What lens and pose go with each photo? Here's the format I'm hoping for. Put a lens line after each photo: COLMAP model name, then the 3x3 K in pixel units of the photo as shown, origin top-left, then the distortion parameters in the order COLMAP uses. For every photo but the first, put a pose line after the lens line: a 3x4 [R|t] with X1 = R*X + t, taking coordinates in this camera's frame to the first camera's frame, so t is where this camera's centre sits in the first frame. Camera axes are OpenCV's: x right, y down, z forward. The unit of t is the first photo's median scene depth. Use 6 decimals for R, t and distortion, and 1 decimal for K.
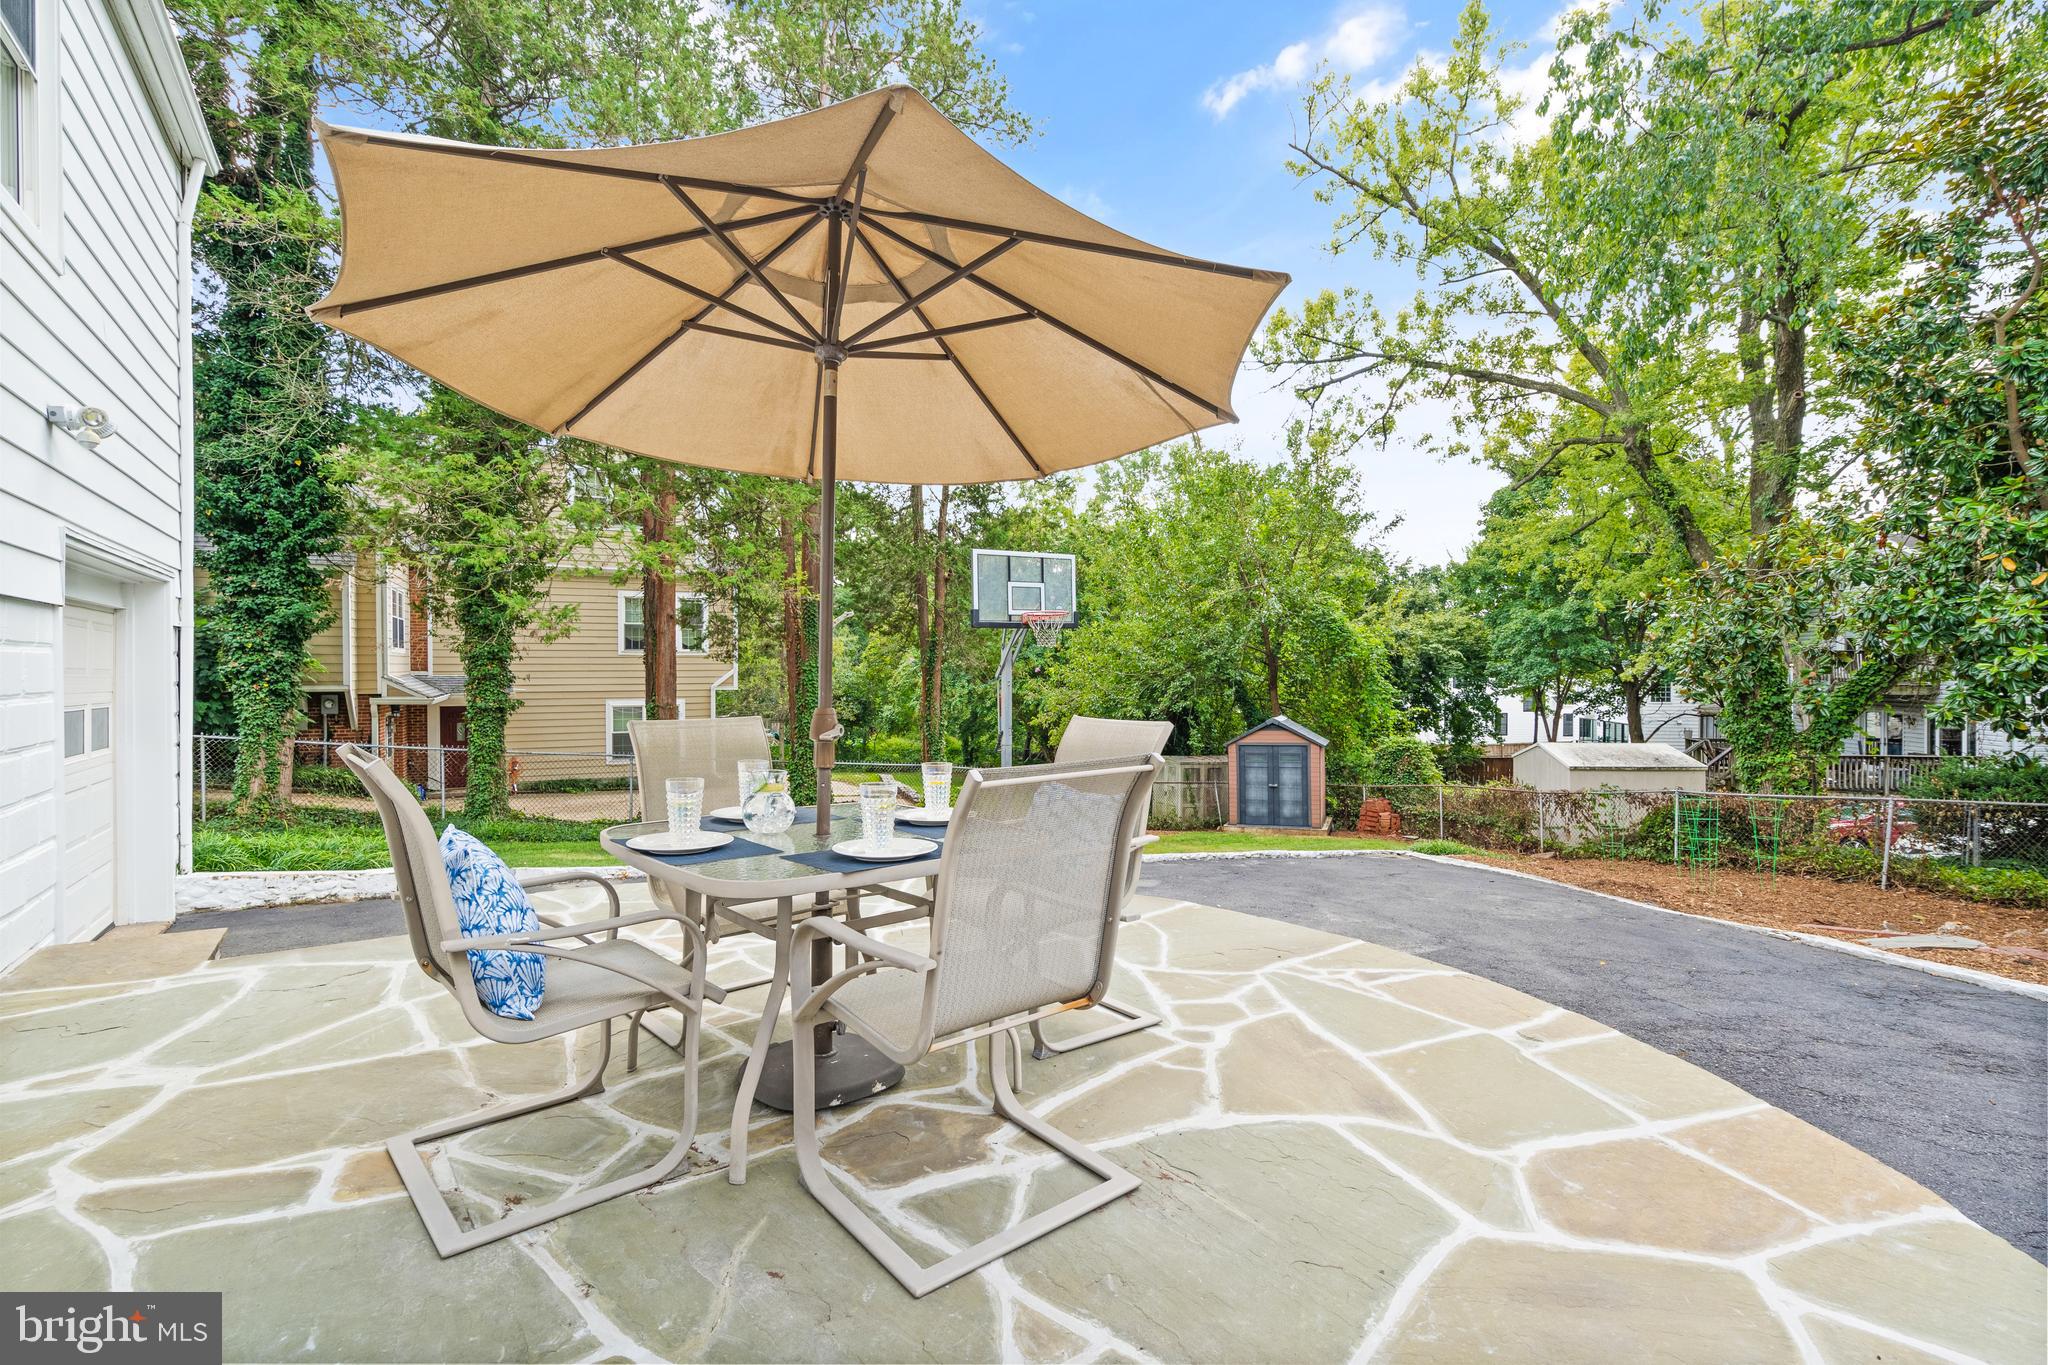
lens RADIAL K [[957.5, 0, 1028.9], [0, 957.5, 682.4], [0, 0, 1]] dist [-0.003821, 0.001091]
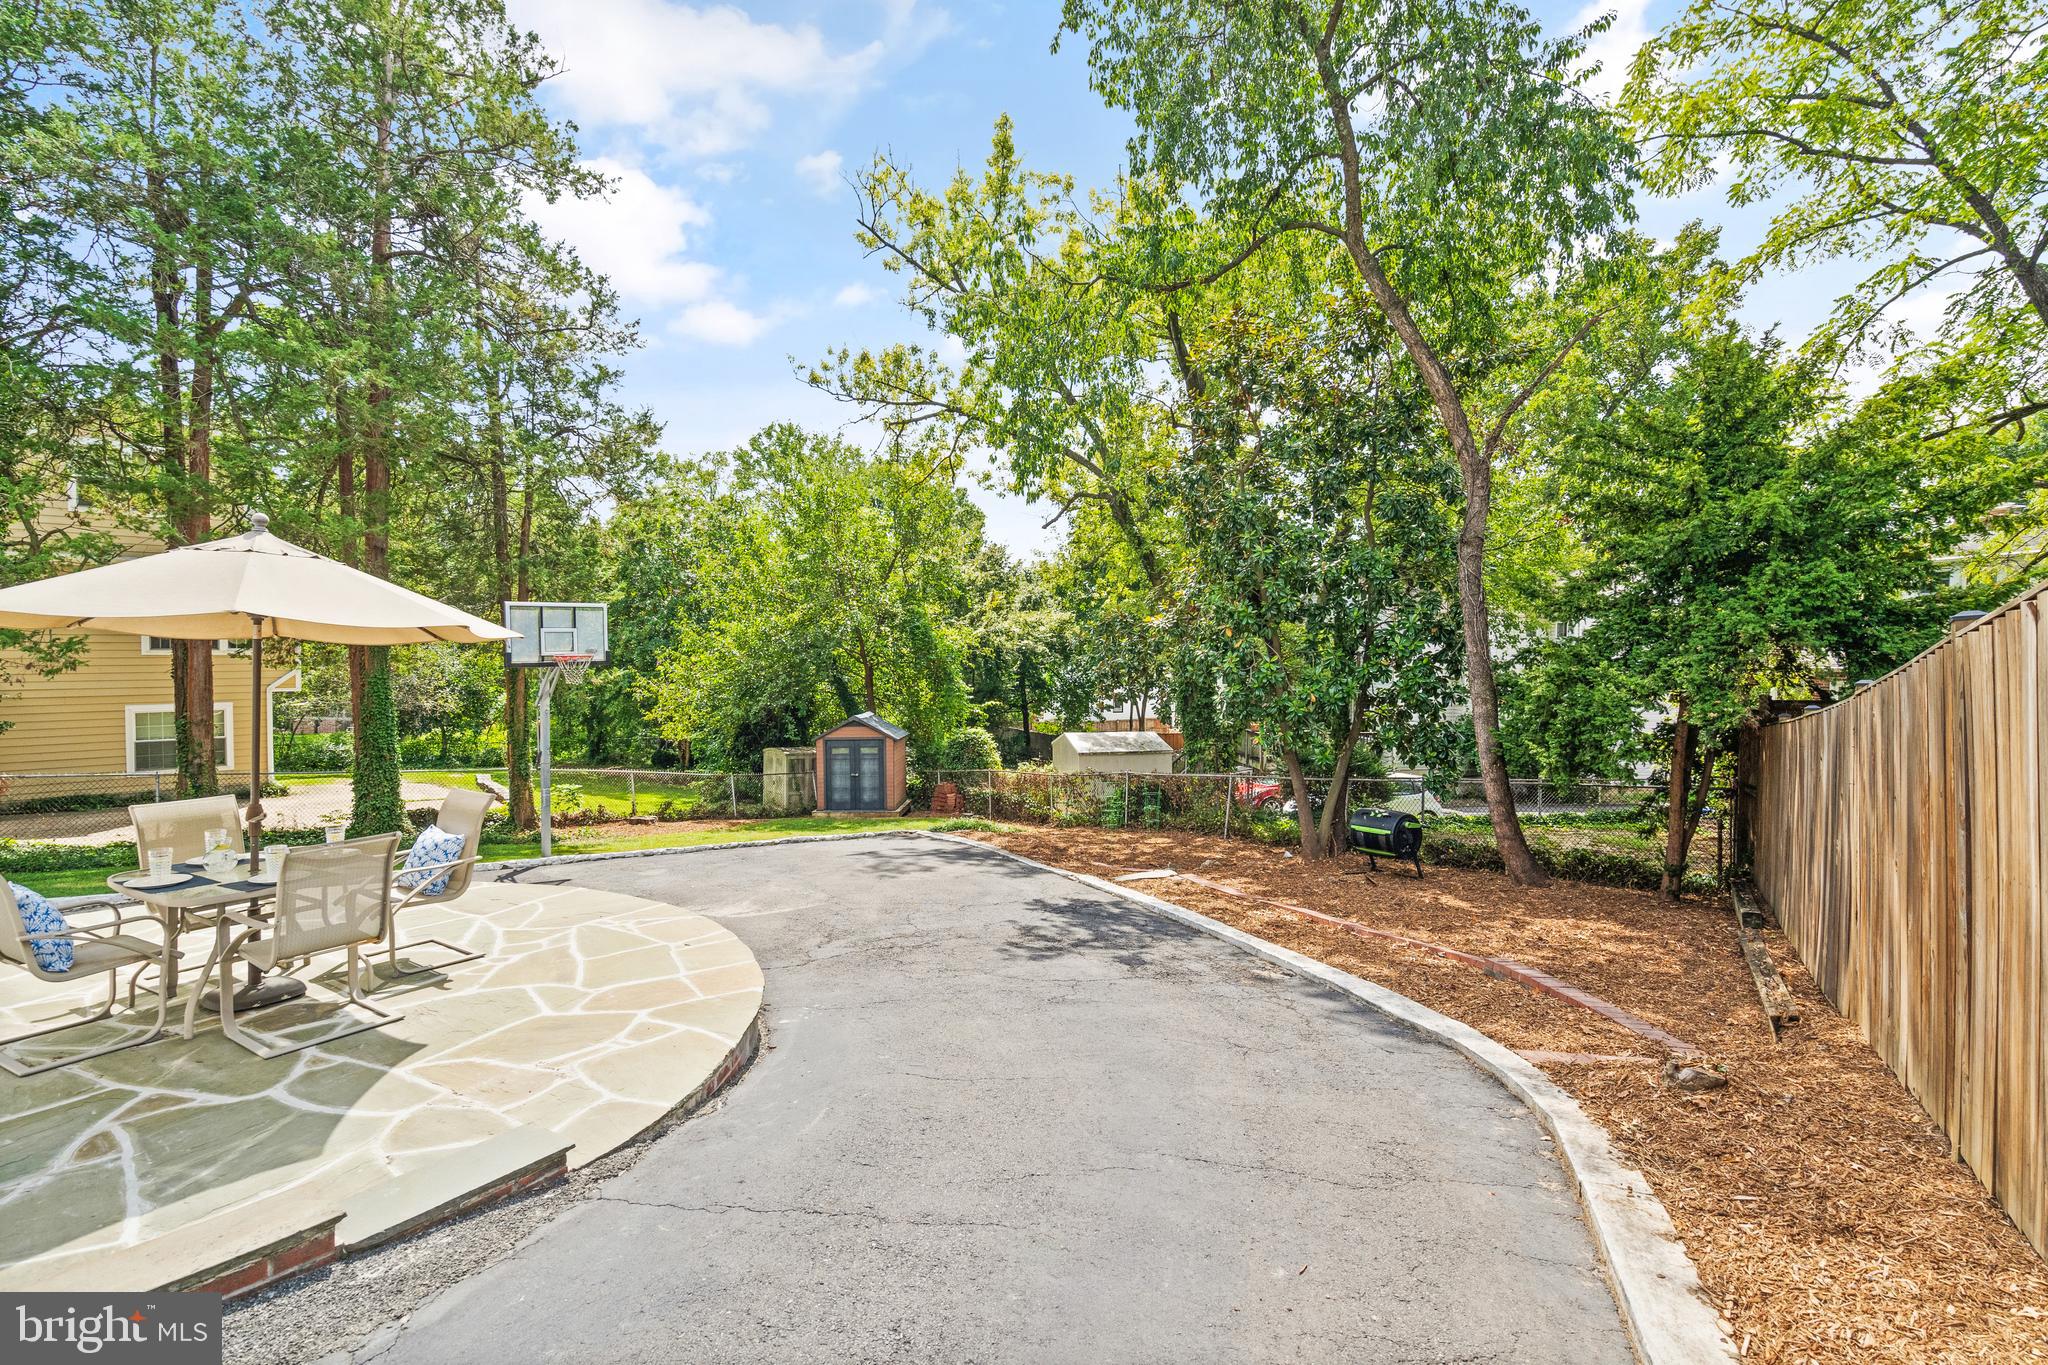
lens RADIAL K [[957.5, 0, 1018.0], [0, 957.5, 675.9], [0, 0, 1]] dist [-0.003821, 0.001091]
pose [[0.944758, -0.004397, 0.327738, 0.085756], [-0.000784, 0.999877, 0.015674, -0.037105], [-0.327767, -0.015065, 0.944638, -0.184470]]
